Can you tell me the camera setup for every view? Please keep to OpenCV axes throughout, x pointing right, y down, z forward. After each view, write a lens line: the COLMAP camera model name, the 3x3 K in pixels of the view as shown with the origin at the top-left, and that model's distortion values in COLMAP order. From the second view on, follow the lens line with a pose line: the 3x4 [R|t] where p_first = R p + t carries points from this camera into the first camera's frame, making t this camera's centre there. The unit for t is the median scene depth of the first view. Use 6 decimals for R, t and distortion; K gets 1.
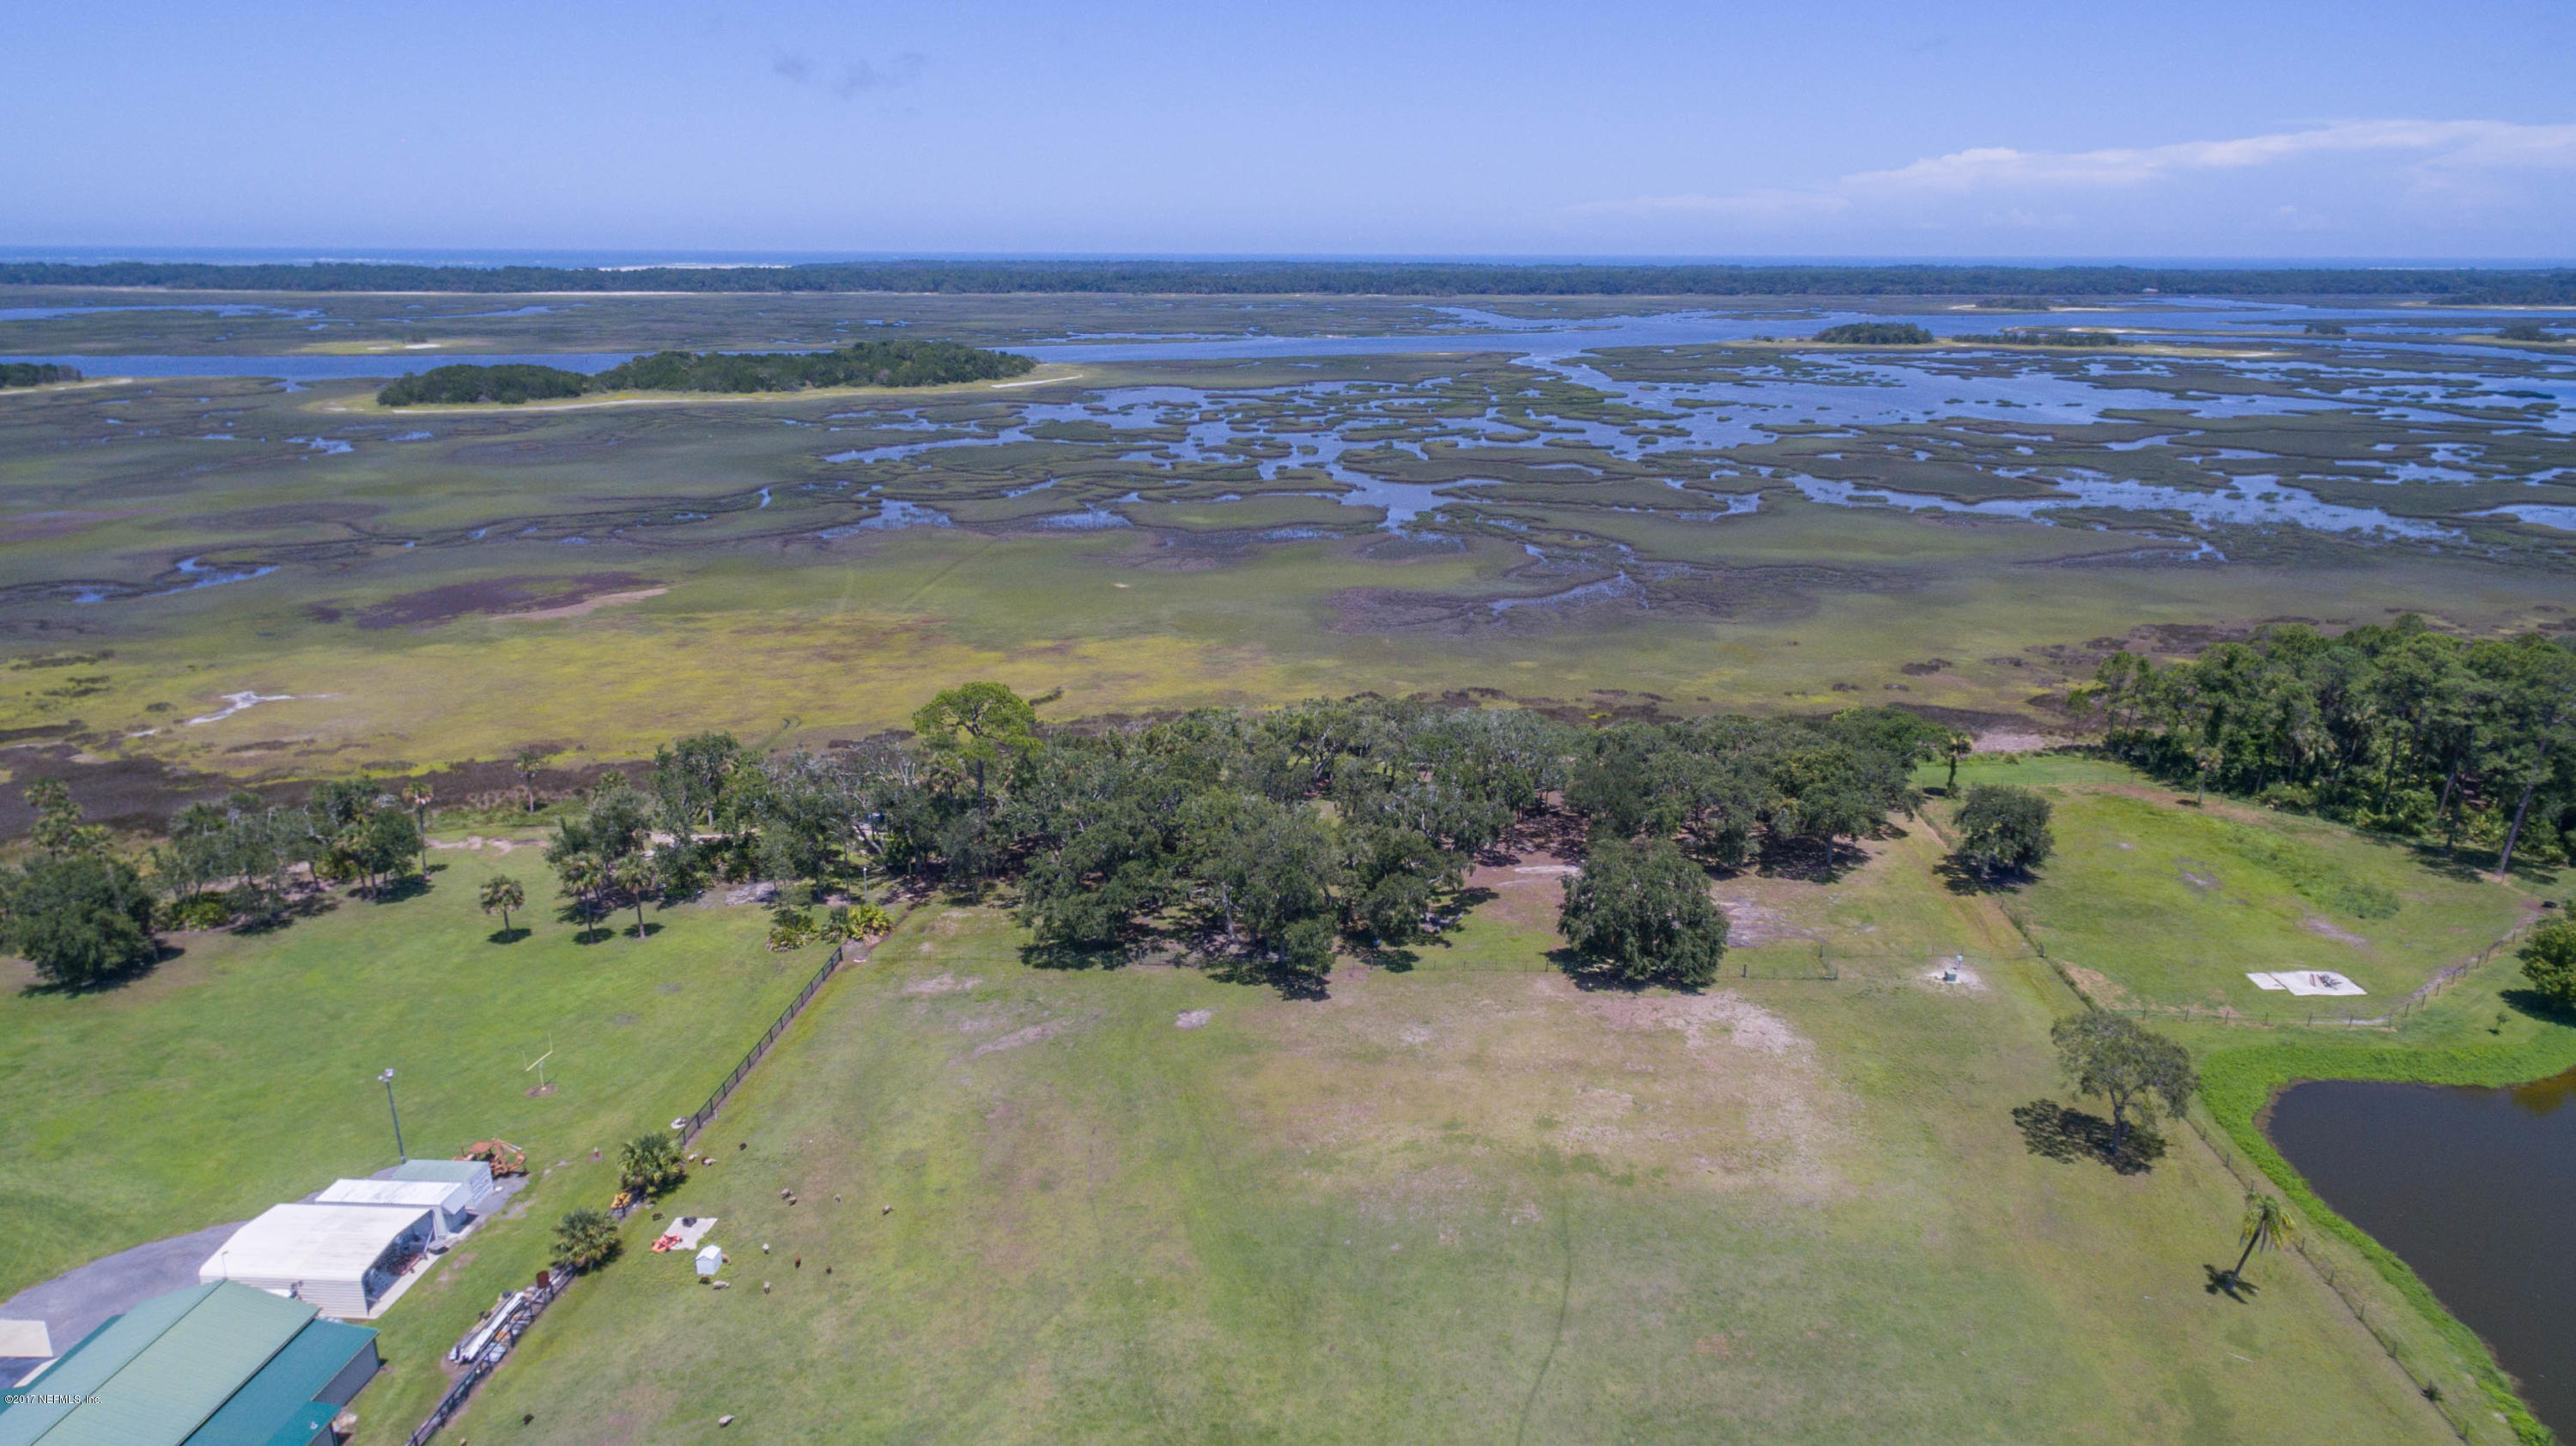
lens RADIAL K [[1524.4, 0, 1288.0], [0, 1524.4, 723.0], [0, 0, 1]] dist [0.011670, -0.000946]
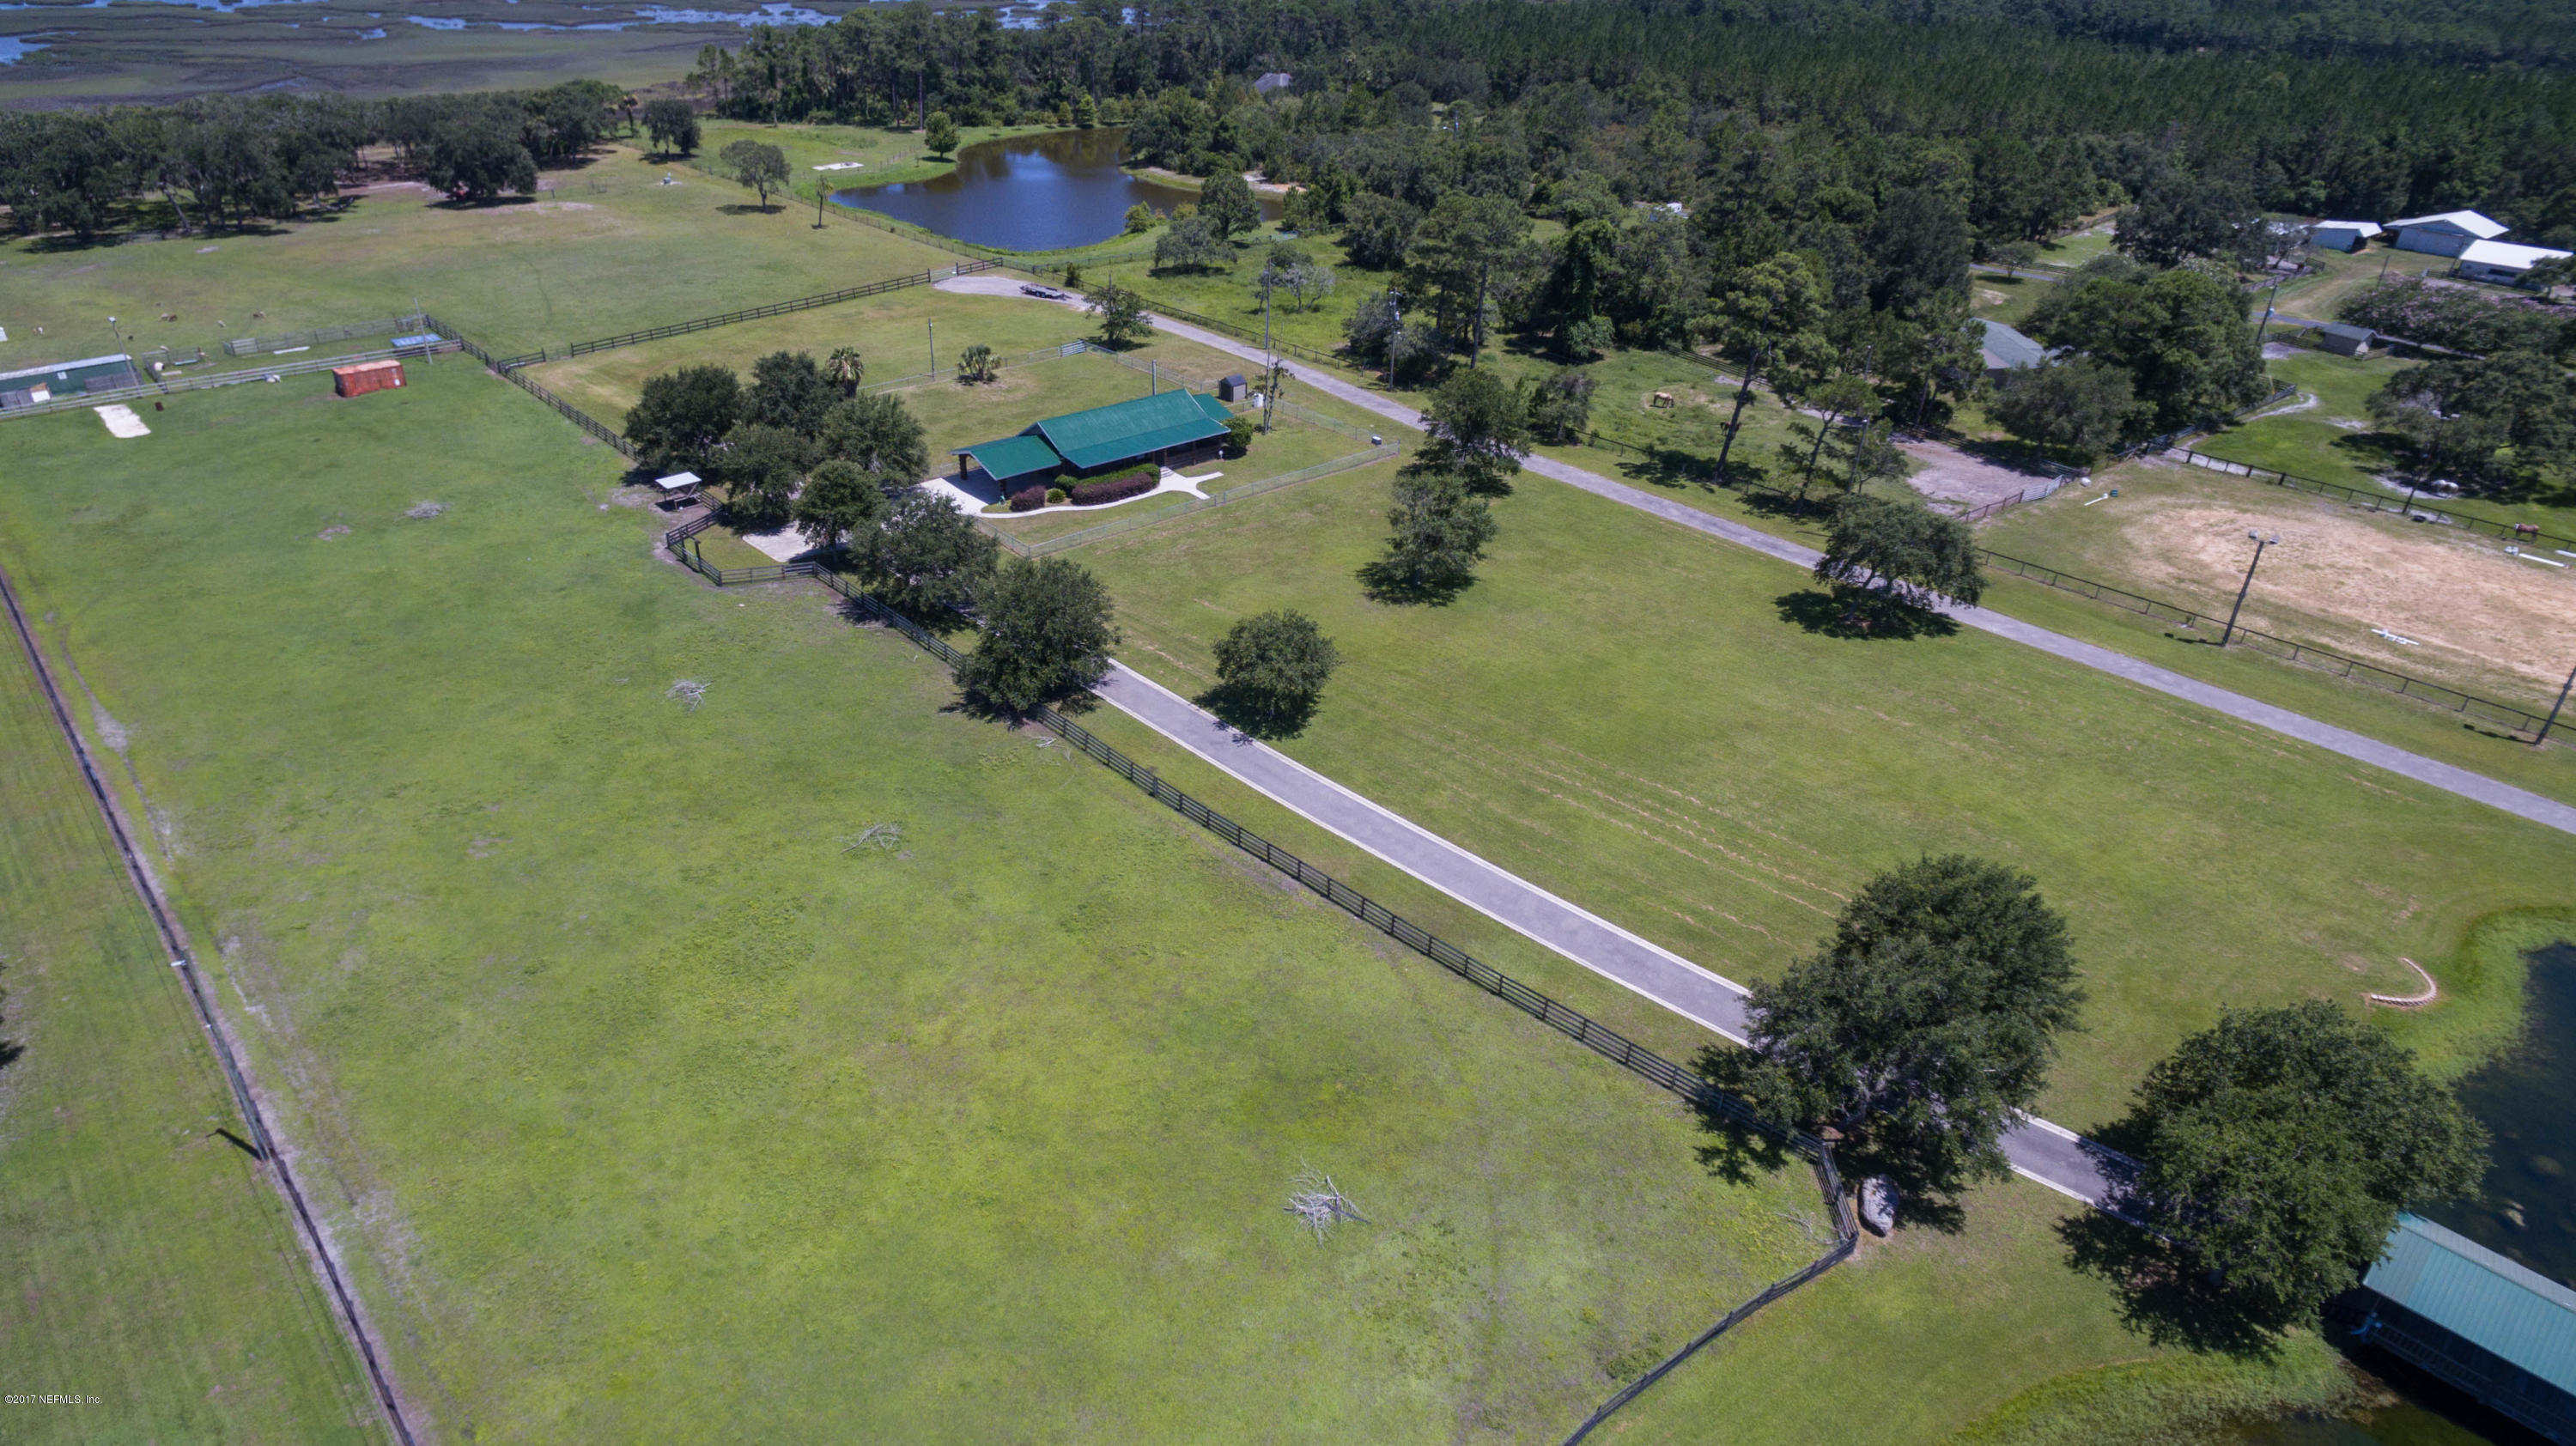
lens RADIAL K [[1524.4, 0, 1288.0], [0, 1524.4, 723.0], [0, 0, 1]] dist [0.011670, -0.000946]
pose [[0.663433, -0.352089, 0.660220, -0.503697], [0.201685, 0.933858, 0.295350, 0.378749], [-0.720541, -0.062788, 0.690564, -0.820163]]
